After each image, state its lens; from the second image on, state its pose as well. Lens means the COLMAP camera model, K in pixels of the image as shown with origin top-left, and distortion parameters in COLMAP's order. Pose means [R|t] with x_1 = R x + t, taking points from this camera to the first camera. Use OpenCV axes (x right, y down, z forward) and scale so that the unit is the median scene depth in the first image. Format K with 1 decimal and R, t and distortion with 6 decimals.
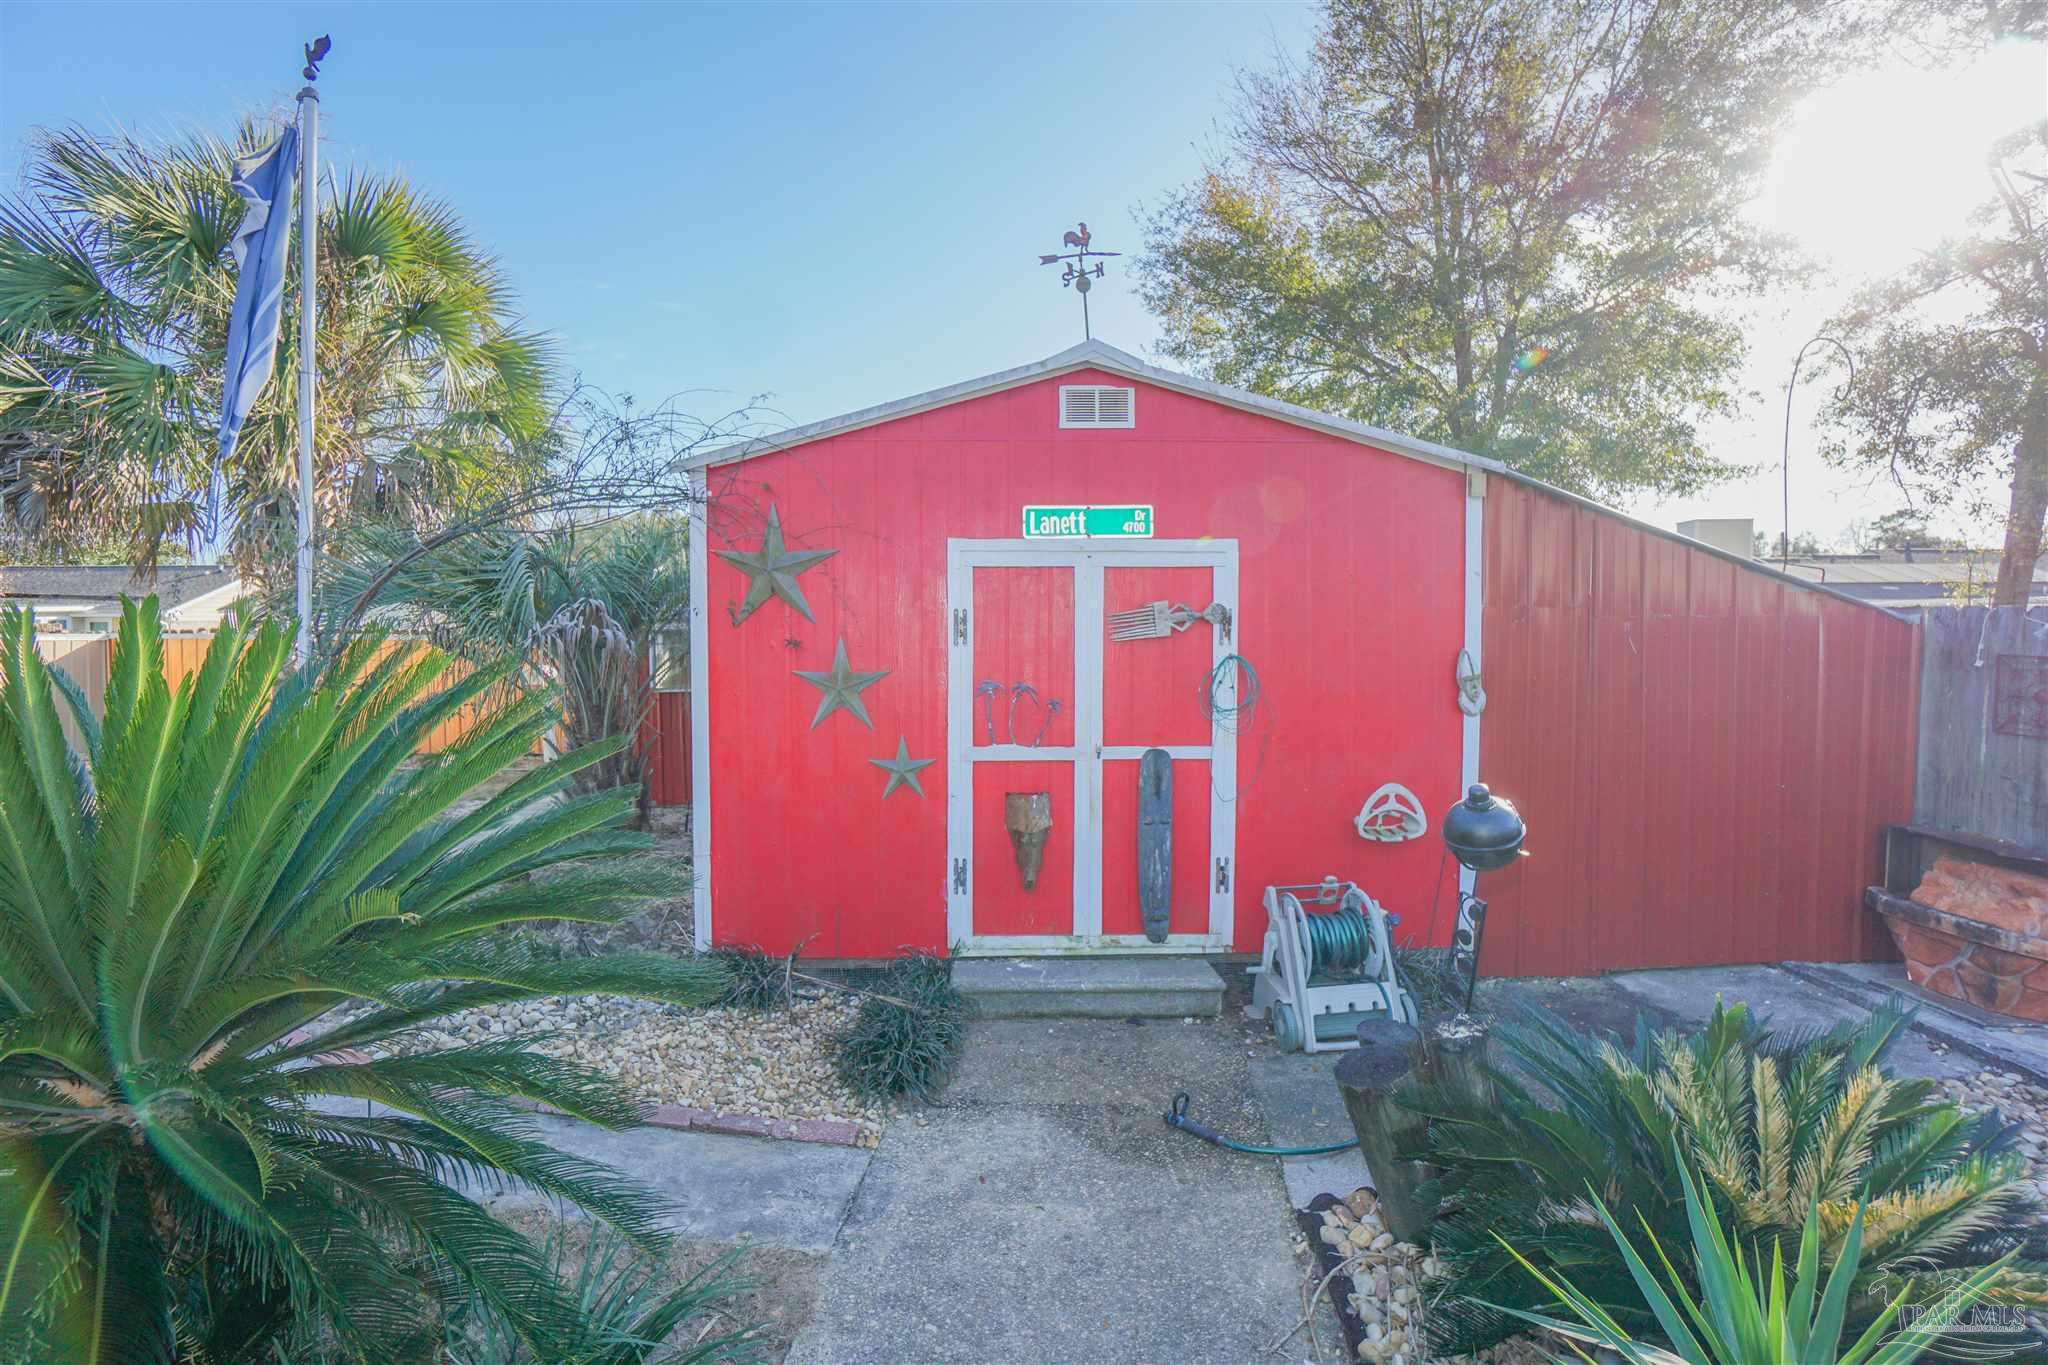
lens RADIAL K [[899.6, 0, 1010.9], [0, 899.6, 658.3], [0, 0, 1]] dist [-0.064319, 0.023248]
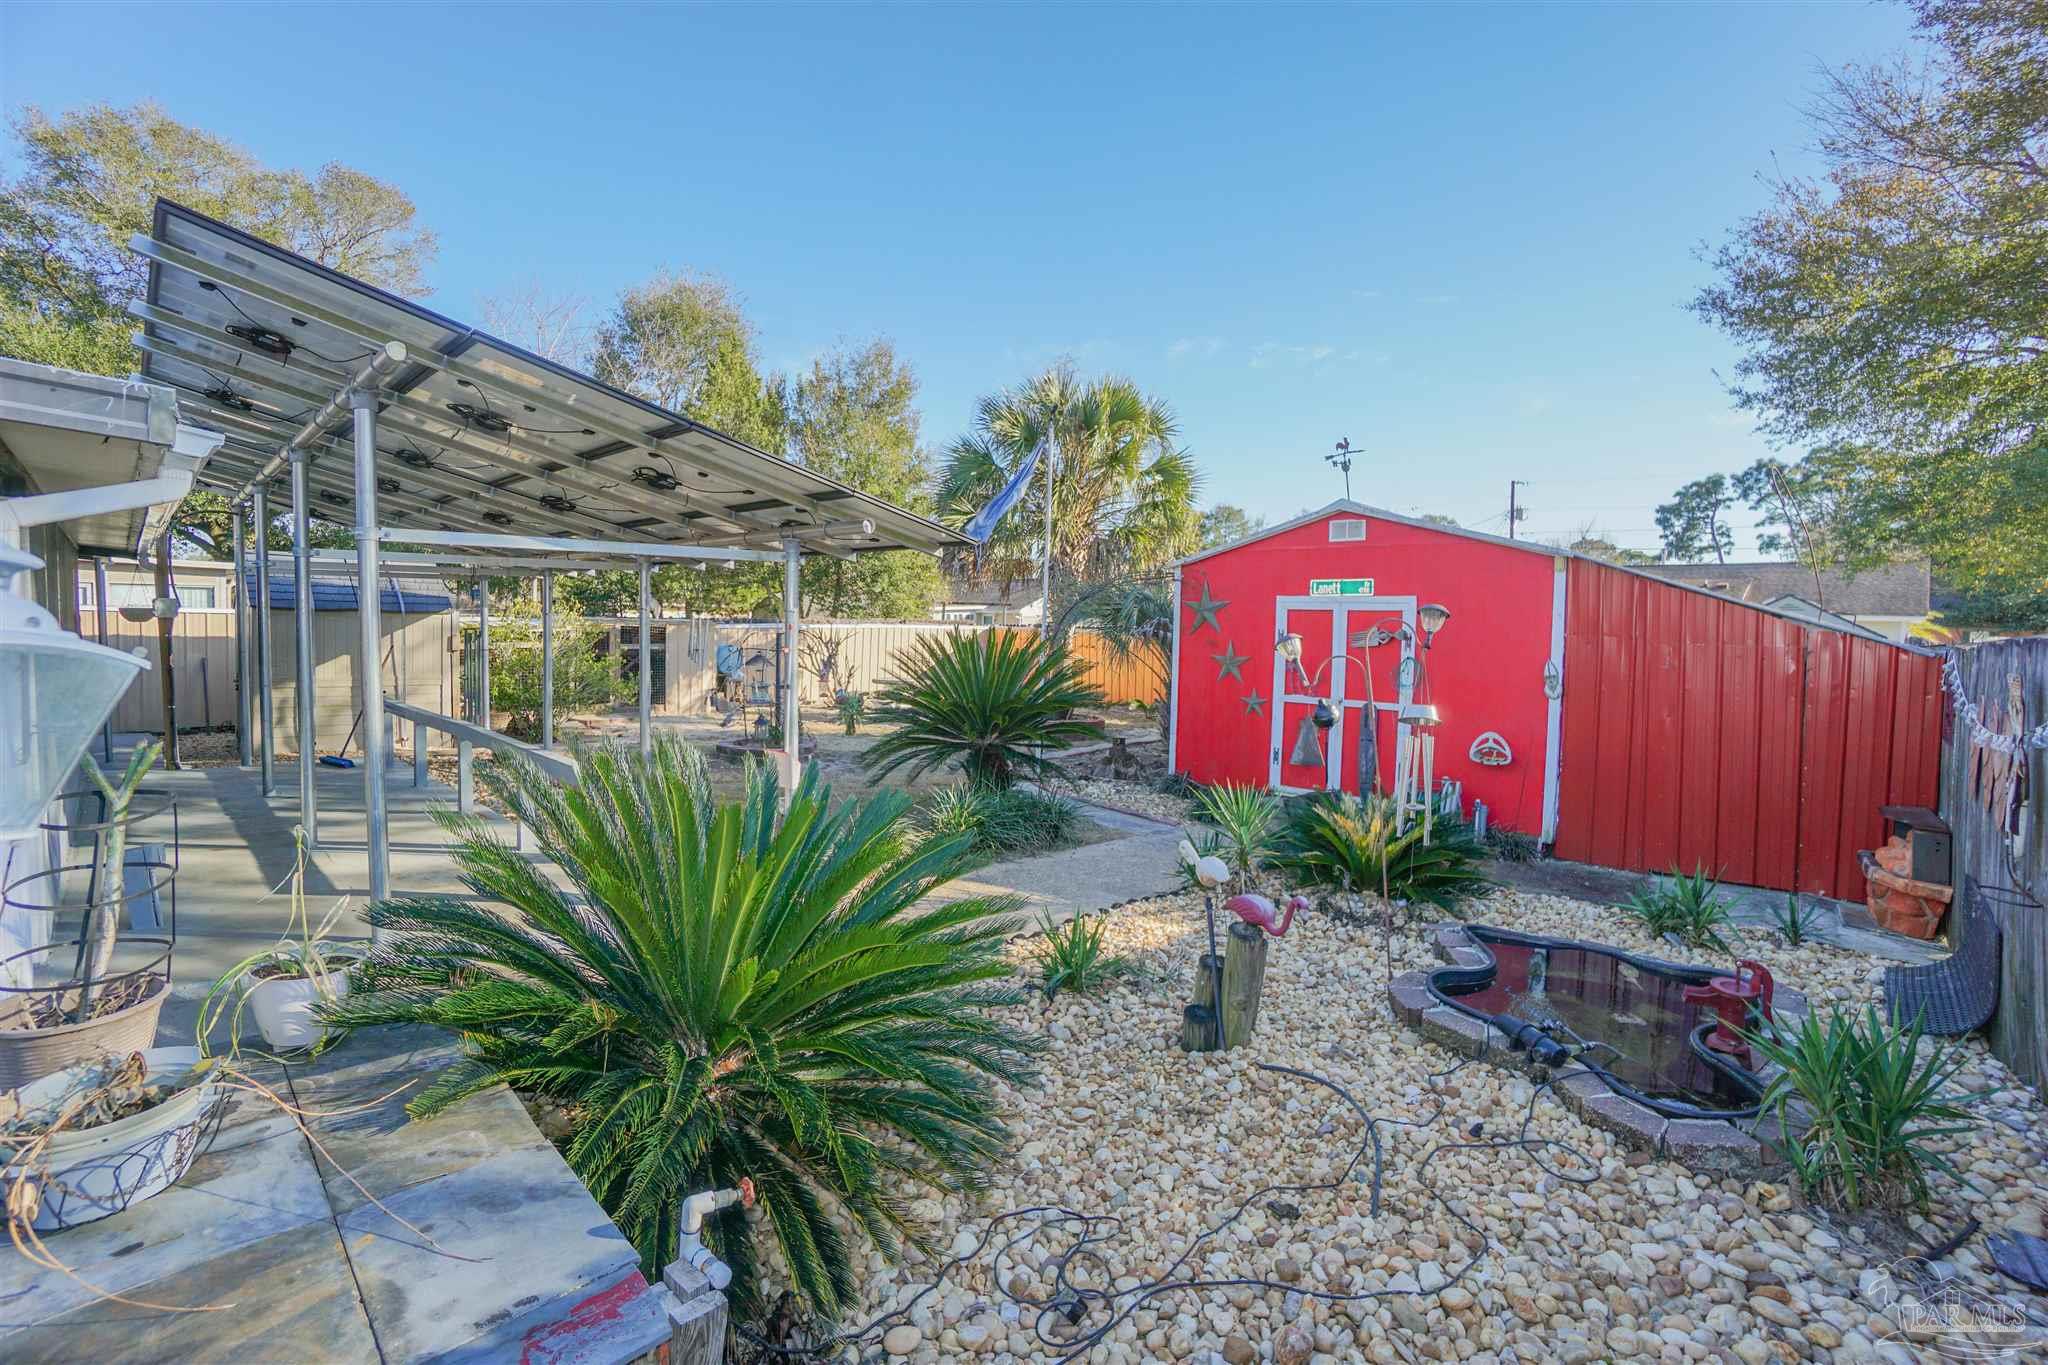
lens RADIAL K [[899.6, 0, 1010.9], [0, 899.6, 658.3], [0, 0, 1]] dist [-0.064319, 0.023248]
pose [[0.710683, 0.047498, -0.701907, 0.970212], [-0.041452, 0.998812, 0.025619, -0.013971], [0.702290, 0.010888, 0.711807, -0.944245]]
